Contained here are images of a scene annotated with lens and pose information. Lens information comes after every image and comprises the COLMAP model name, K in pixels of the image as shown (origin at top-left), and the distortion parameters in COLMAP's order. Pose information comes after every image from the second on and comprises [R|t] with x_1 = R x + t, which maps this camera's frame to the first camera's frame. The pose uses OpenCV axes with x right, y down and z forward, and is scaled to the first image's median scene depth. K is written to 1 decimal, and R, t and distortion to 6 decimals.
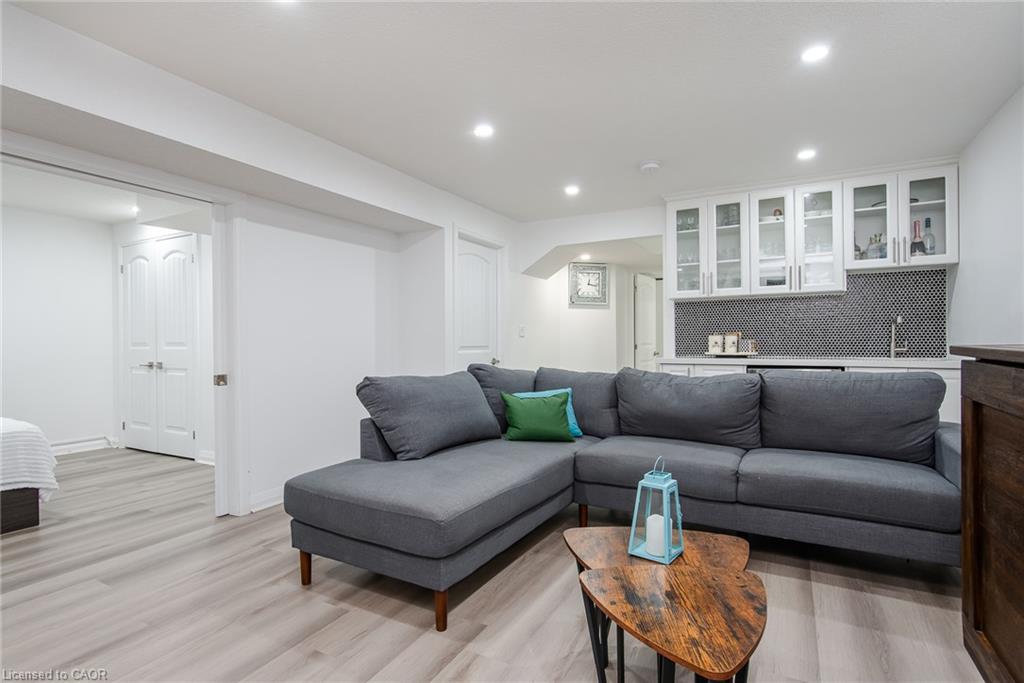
lens RADIAL K [[514.5, 0, 511.3], [0, 514.5, 342.7], [0, 0, 1]] dist [-0.000558, -0.003704]
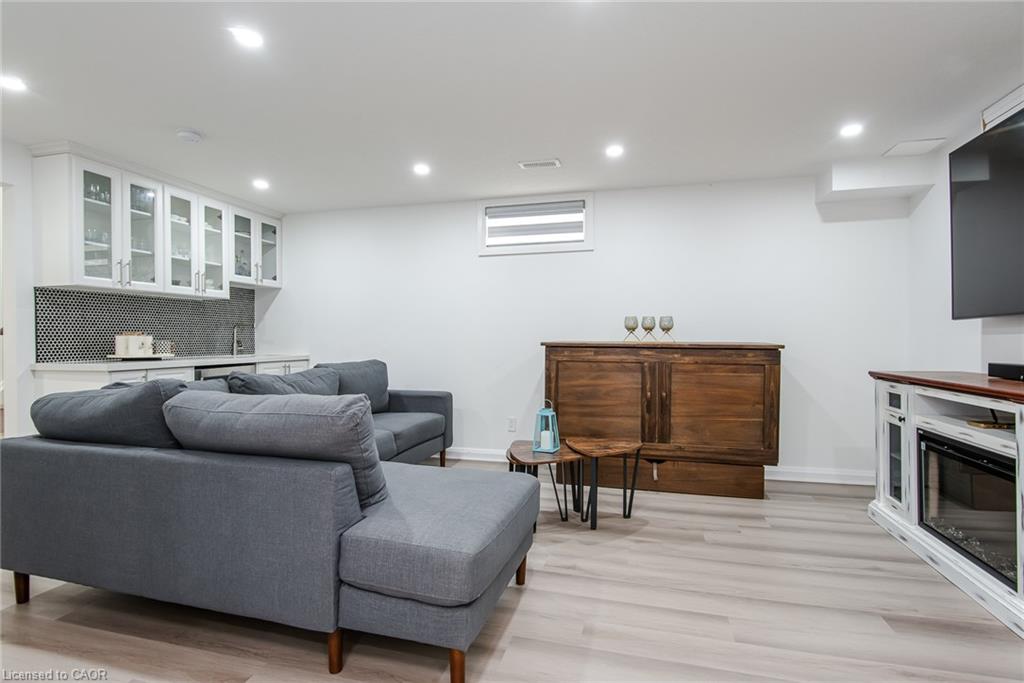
lens RADIAL K [[514.5, 0, 507.8], [0, 514.5, 344.7], [0, 0, 1]] dist [-0.000558, -0.003704]
pose [[-0.242752, -0.006582, 0.970066, -0.603399], [0.000222, 0.999977, 0.006841, -0.004243], [-0.970088, 0.001876, -0.242745, 0.617427]]
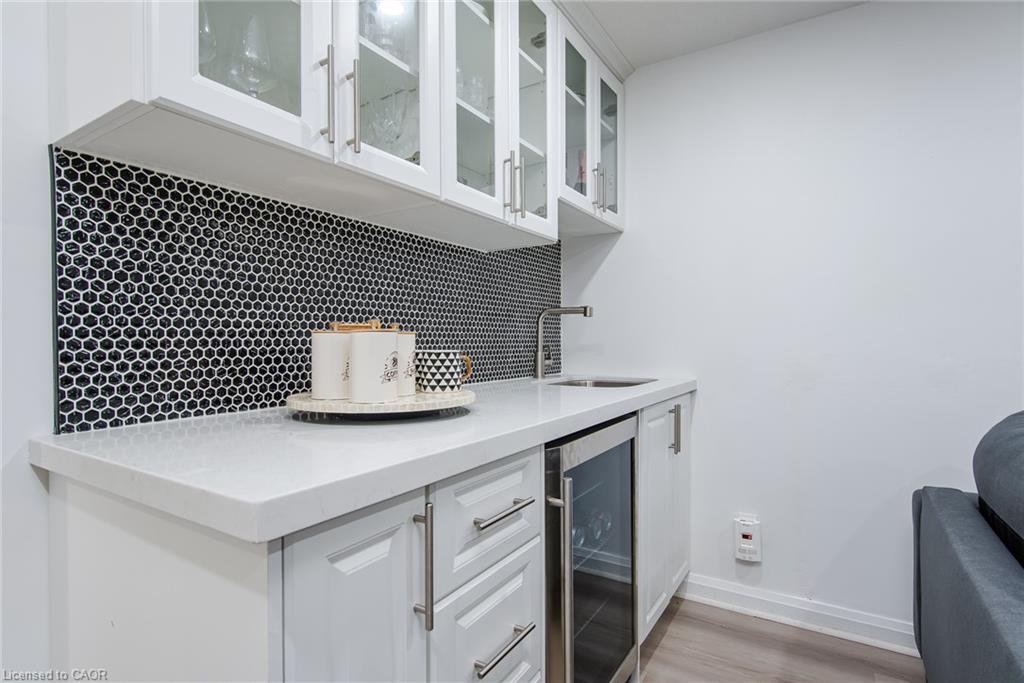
lens RADIAL K [[514.5, 0, 514.3], [0, 514.5, 344.1], [0, 0, 1]] dist [-0.000558, -0.003704]
pose [[0.039069, -0.002608, 0.999233, 0.163782], [-0.001974, 0.999994, 0.002688, -0.008947], [-0.999235, -0.002078, 0.039064, 0.945684]]
